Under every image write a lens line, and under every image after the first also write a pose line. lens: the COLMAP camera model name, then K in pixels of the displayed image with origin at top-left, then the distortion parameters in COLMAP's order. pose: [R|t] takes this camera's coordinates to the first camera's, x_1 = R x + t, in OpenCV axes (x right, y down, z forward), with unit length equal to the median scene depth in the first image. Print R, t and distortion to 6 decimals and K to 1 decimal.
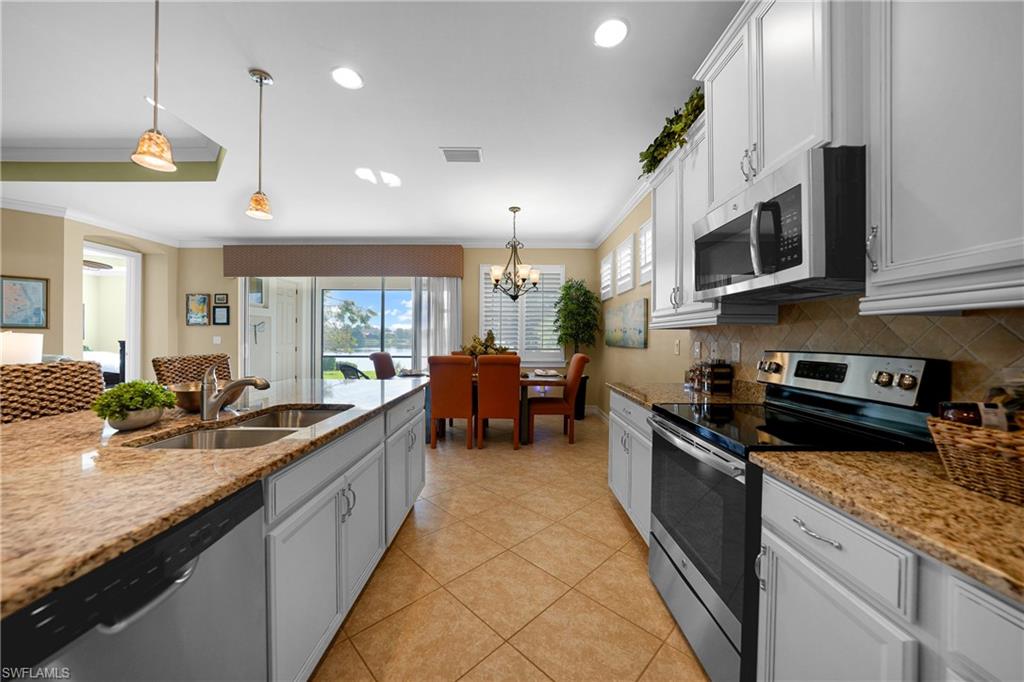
lens RADIAL K [[366.8, 0, 510.0], [0, 366.8, 336.7], [0, 0, 1]] dist [-0.007066, 0.000119]
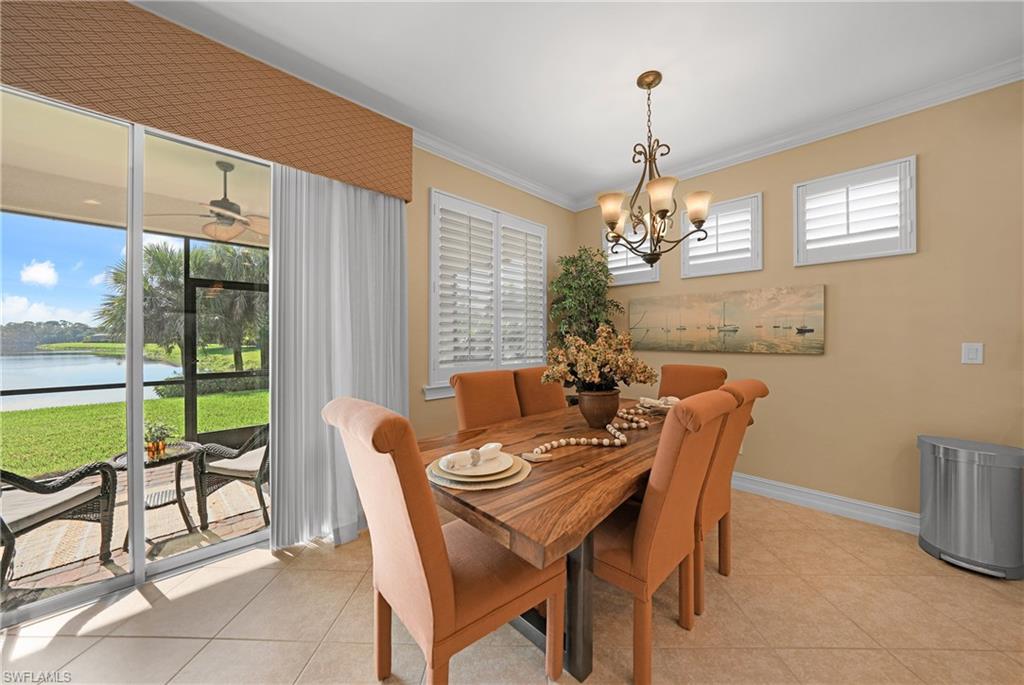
lens RADIAL K [[359.9, 0, 510.0], [0, 359.9, 339.6], [0, 0, 1]] dist [-0.016281, 0.000148]
pose [[0.704577, -0.006093, 0.709602, -0.463373], [-0.000928, 0.999954, 0.009508, -0.002530], [-0.709627, -0.007357, 0.704539, 0.791844]]
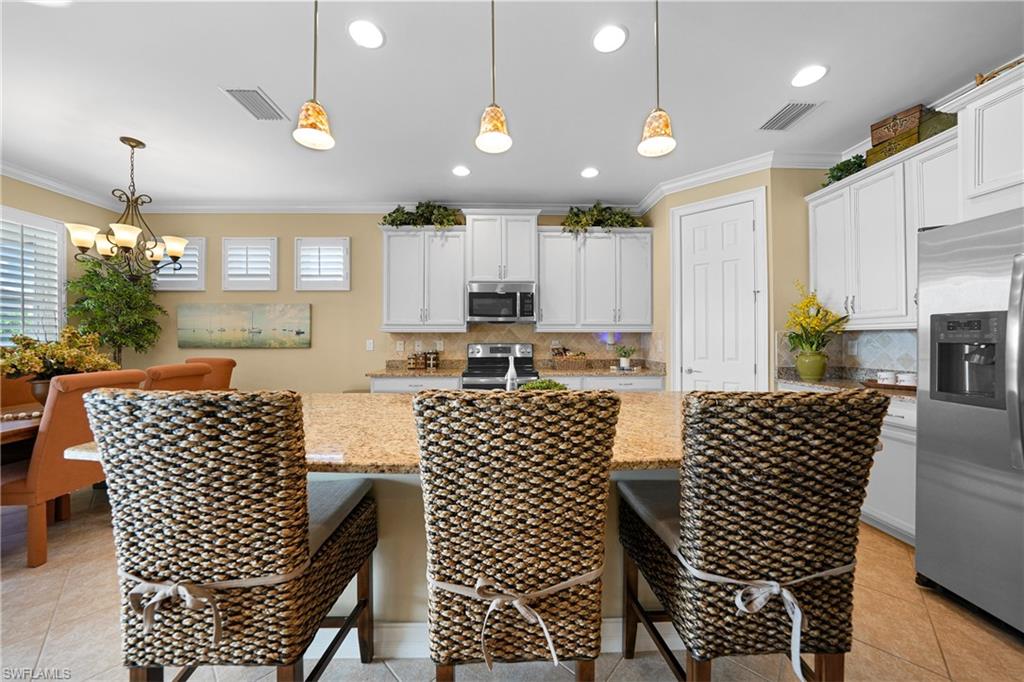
lens RADIAL K [[364.1, 0, 517.1], [0, 364.1, 338.0], [0, 0, 1]] dist [-0.014133, 0.000504]
pose [[-0.045732, -0.004392, 0.998944, -0.663346], [-0.002332, 0.999988, 0.004290, -0.003776], [-0.998951, -0.002133, -0.045742, 0.337077]]
